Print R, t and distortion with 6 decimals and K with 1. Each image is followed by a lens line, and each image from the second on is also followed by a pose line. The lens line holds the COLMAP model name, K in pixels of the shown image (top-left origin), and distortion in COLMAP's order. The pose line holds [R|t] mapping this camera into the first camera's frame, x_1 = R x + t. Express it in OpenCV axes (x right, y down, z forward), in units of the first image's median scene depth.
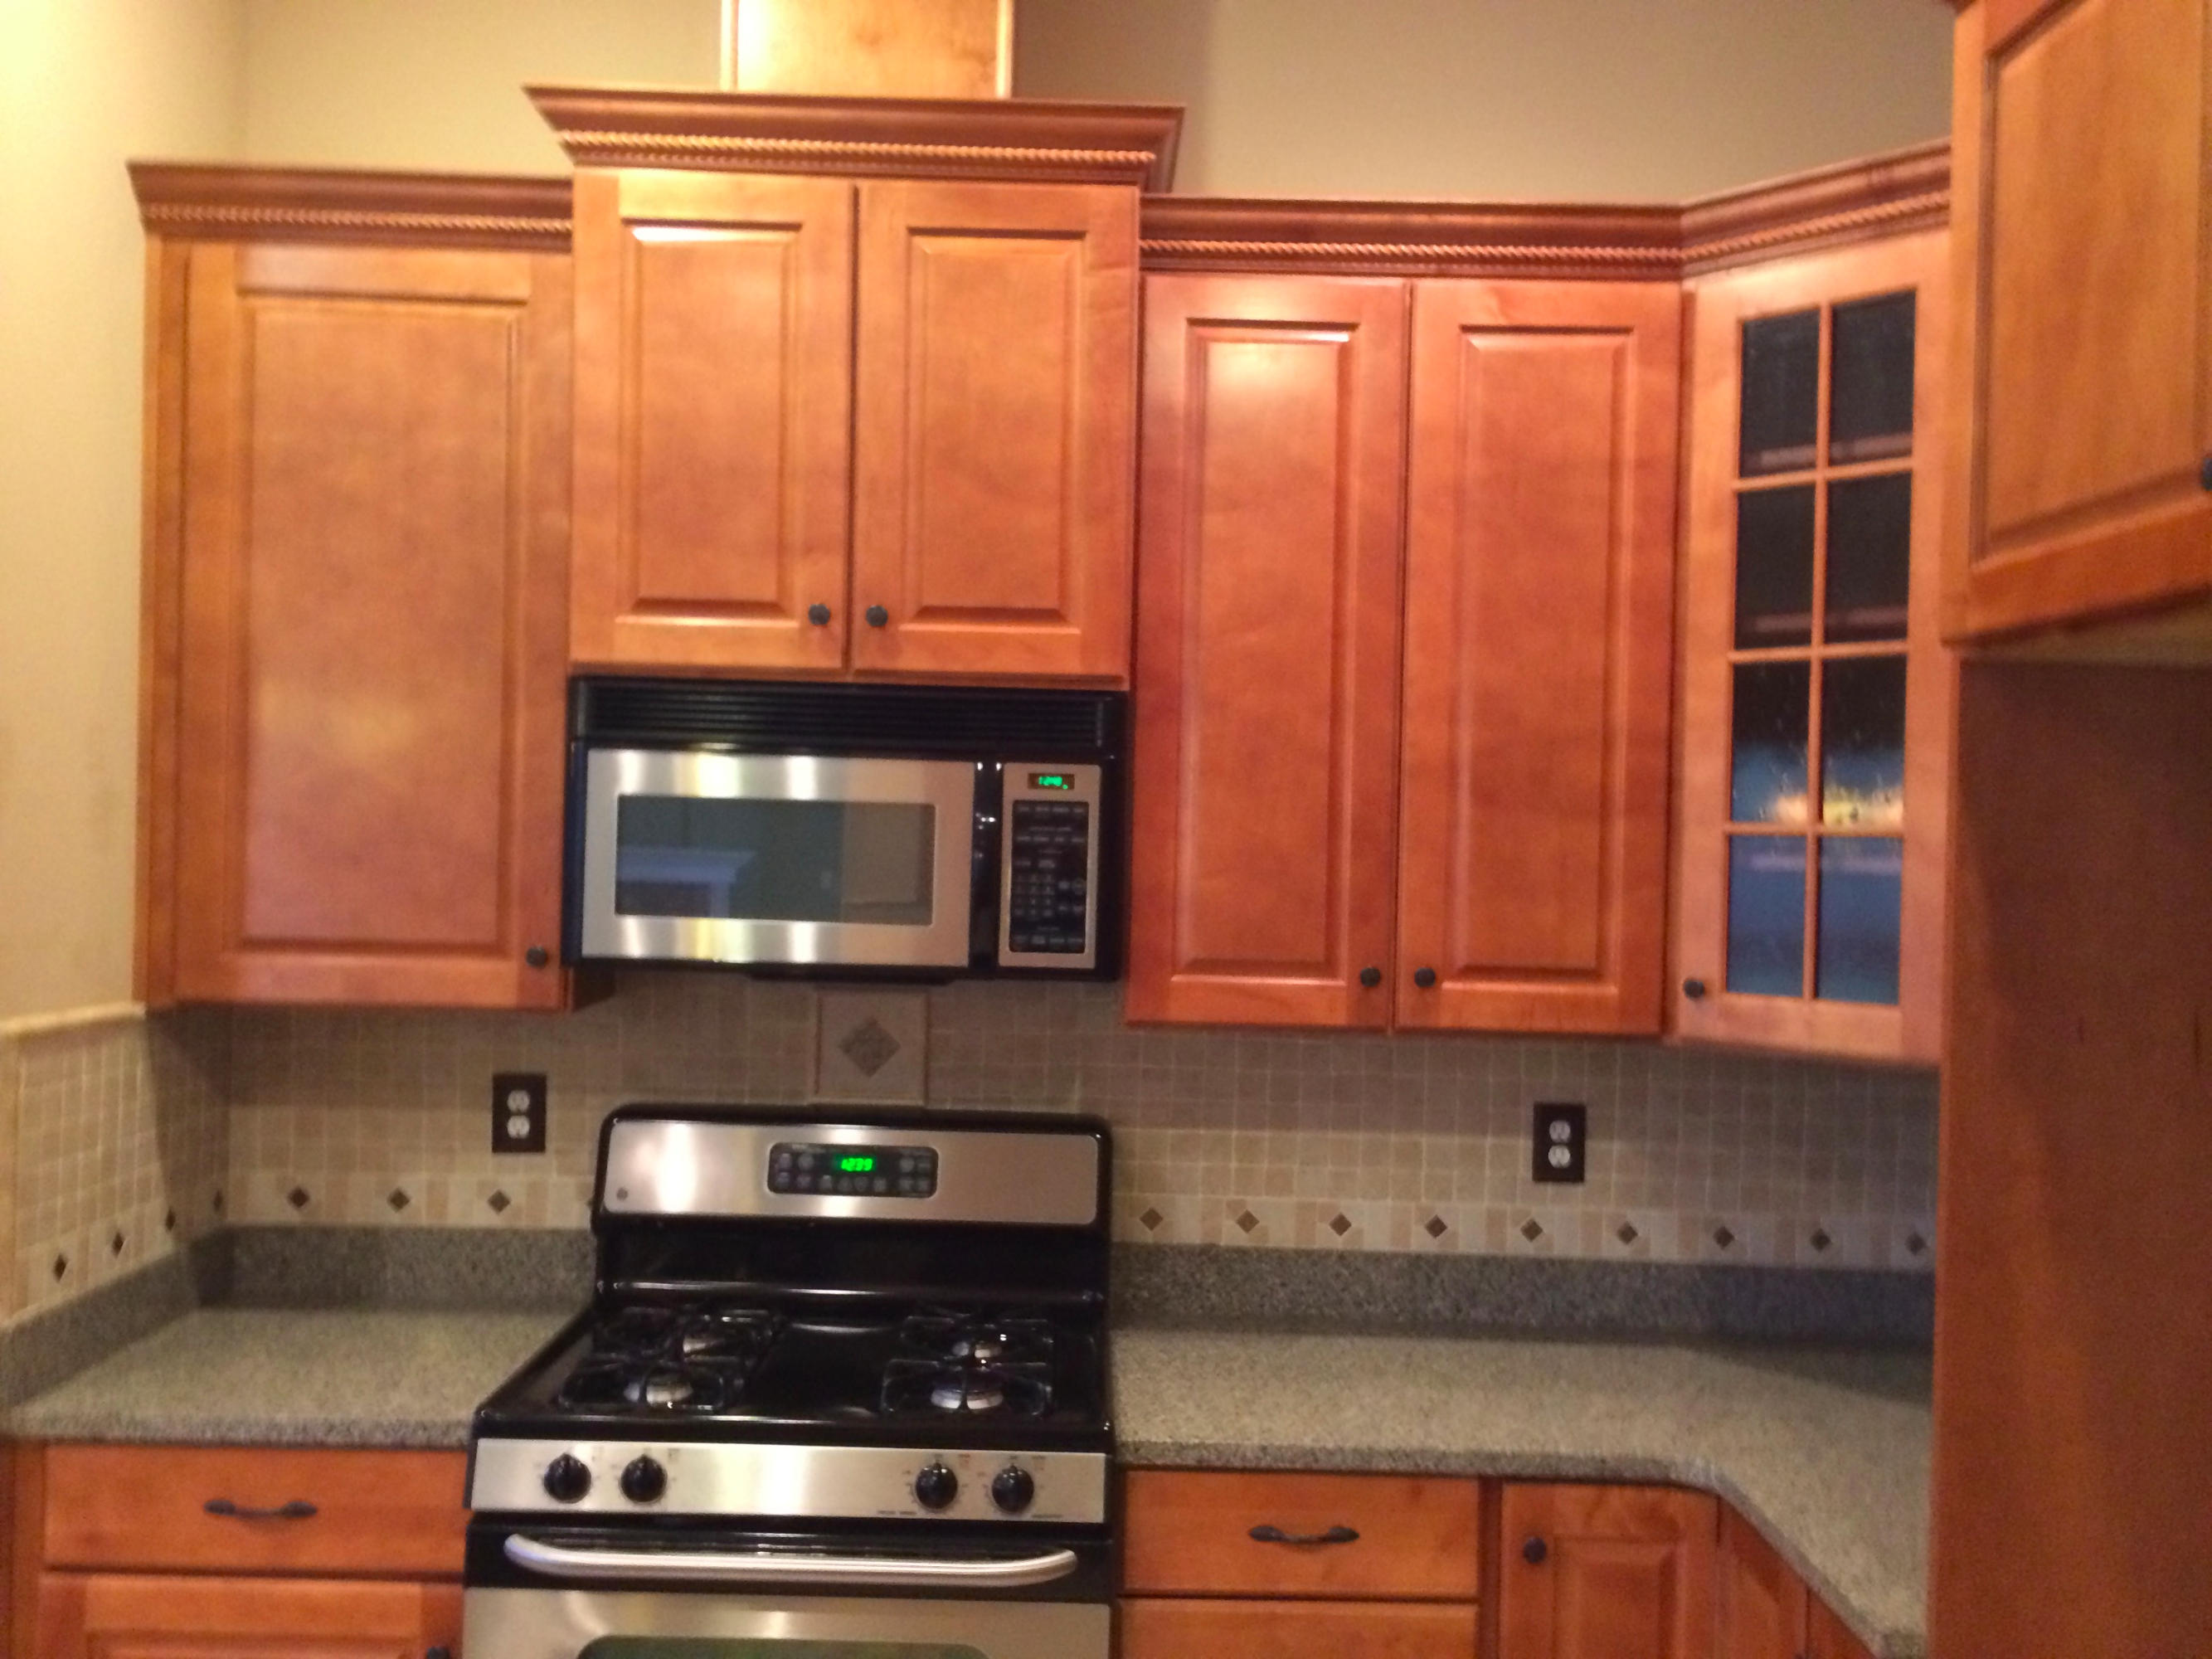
lens RADIAL K [[1904.3, 0, 1100.1], [0, 1904.3, 836.1], [0, 0, 1]] dist [0.044143, -0.047454]
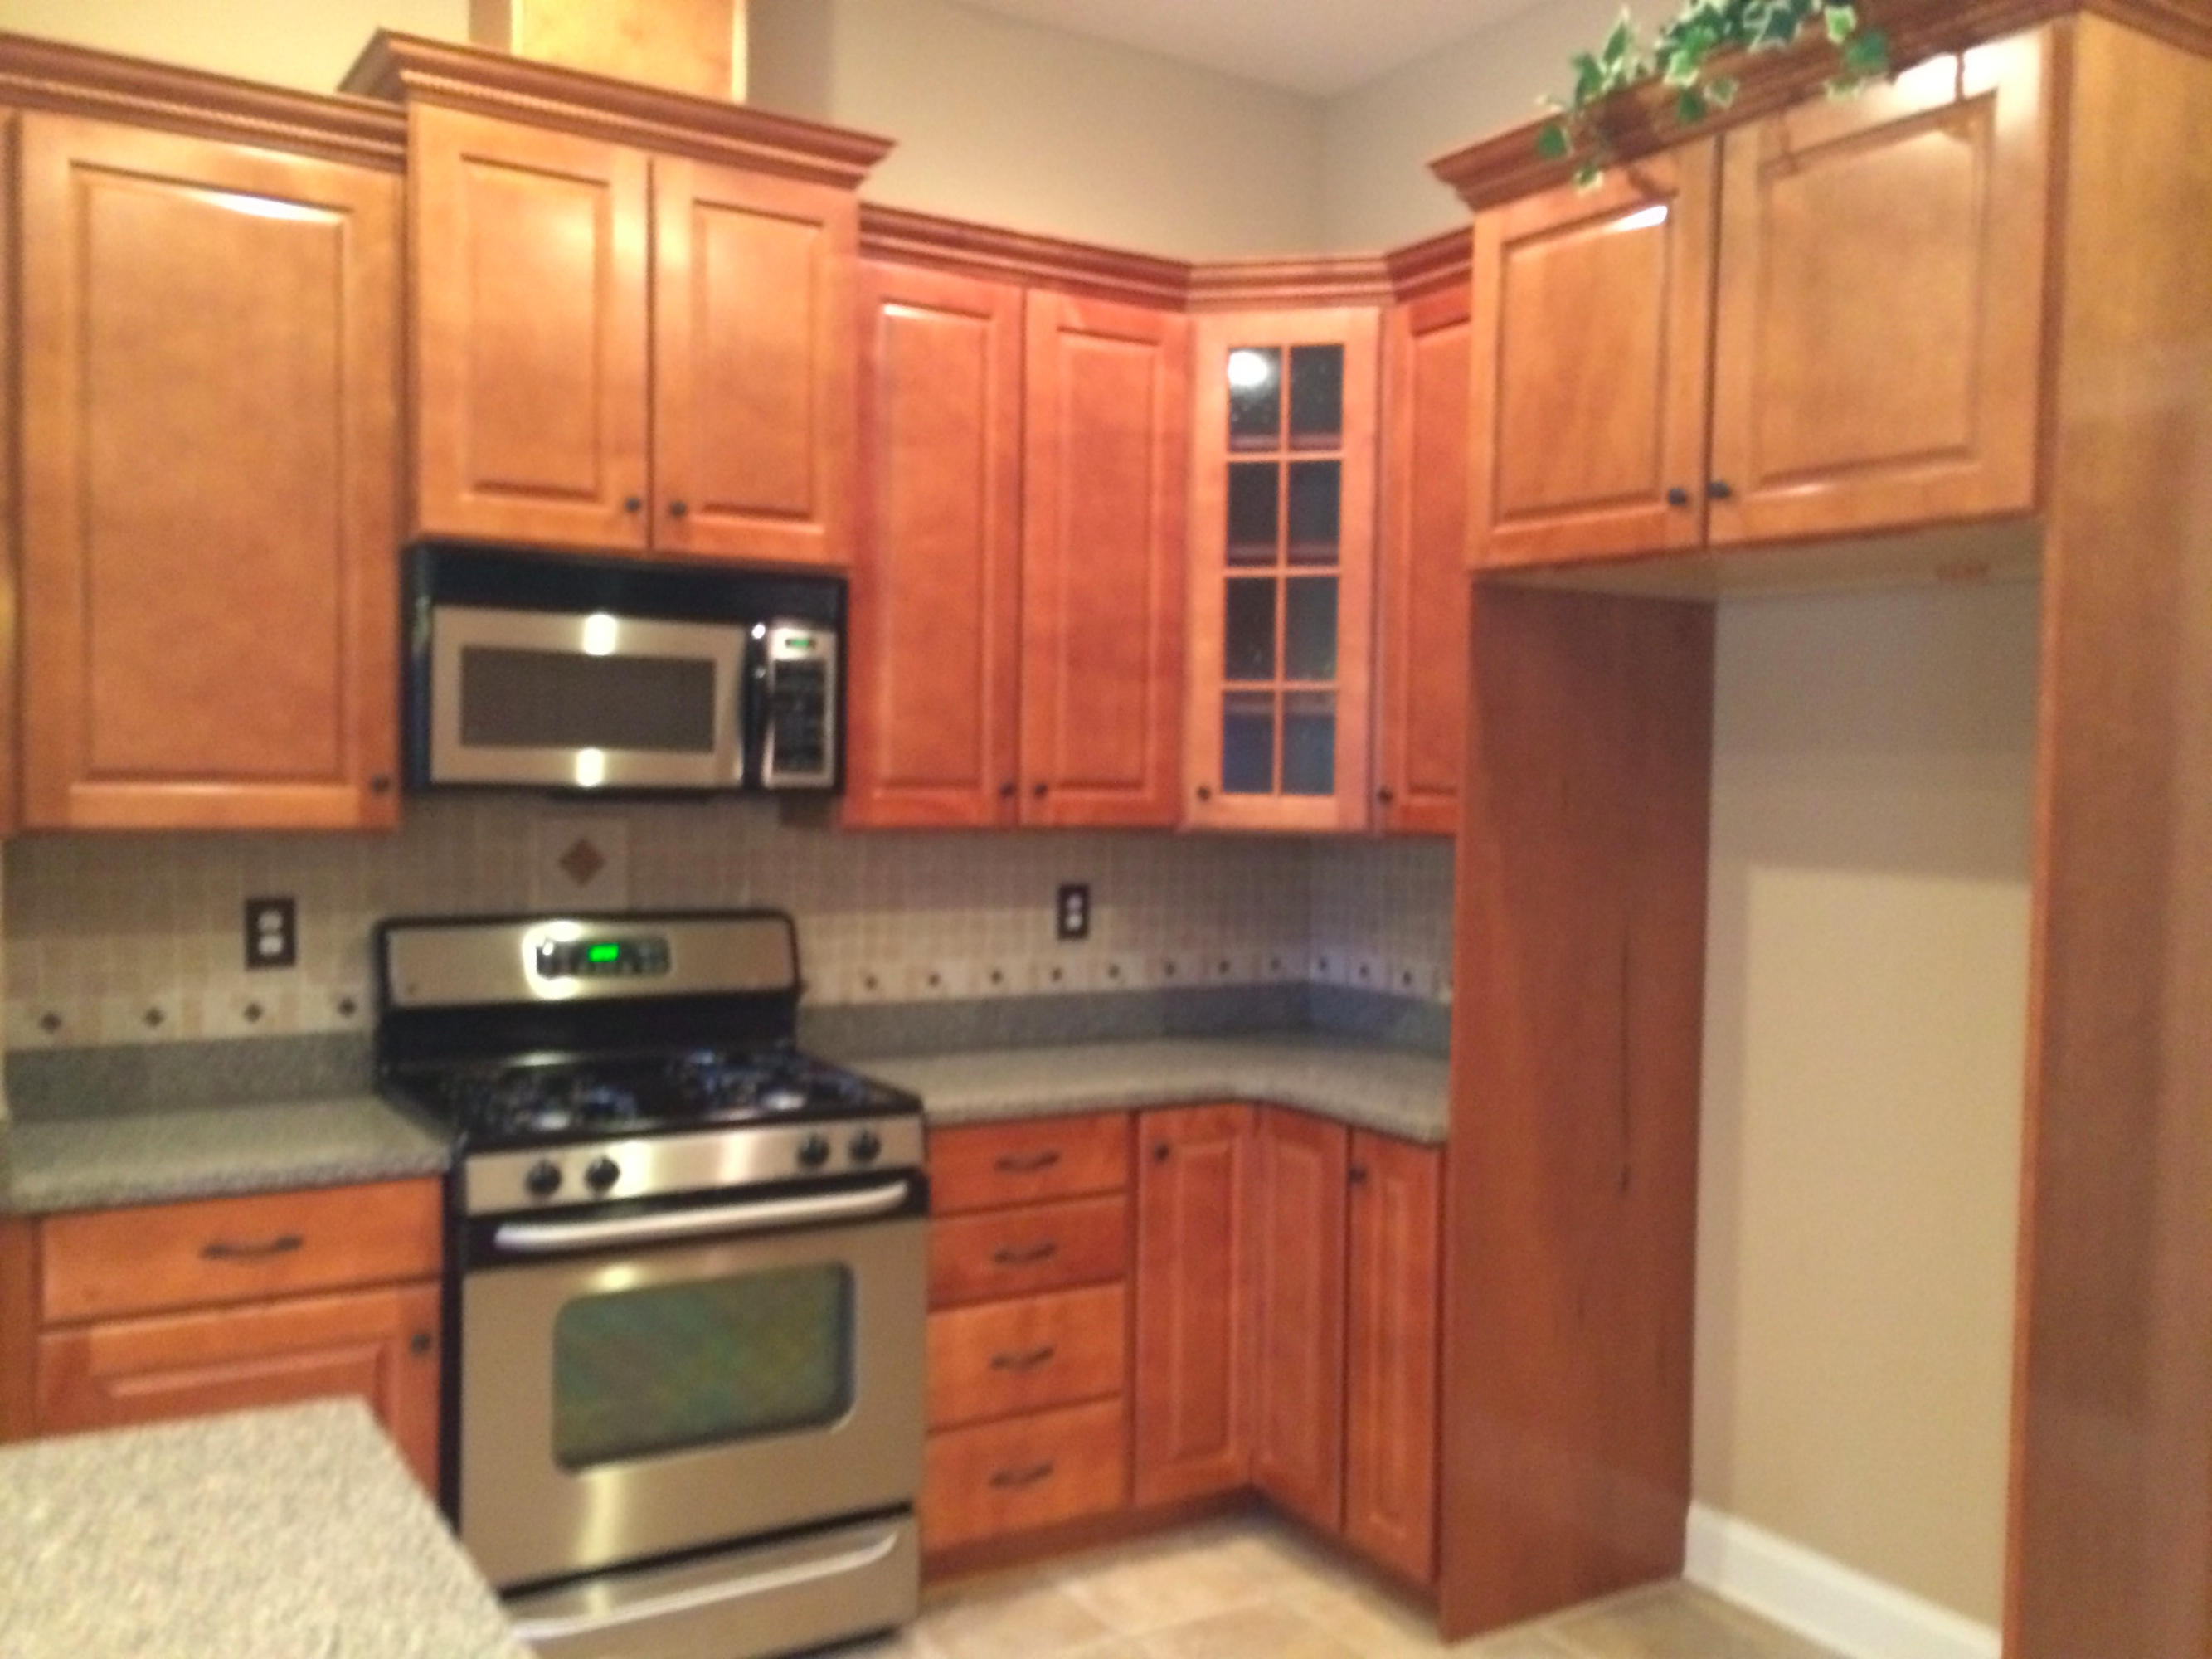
lens RADIAL K [[1904.3, 0, 1117.4], [0, 1904.3, 831.5], [0, 0, 1]] dist [0.044143, -0.047454]
pose [[0.845388, -0.028025, 0.533416, -0.537350], [0.002353, 0.998808, 0.048747, 0.036808], [-0.534147, -0.039954, 0.844447, -0.228934]]
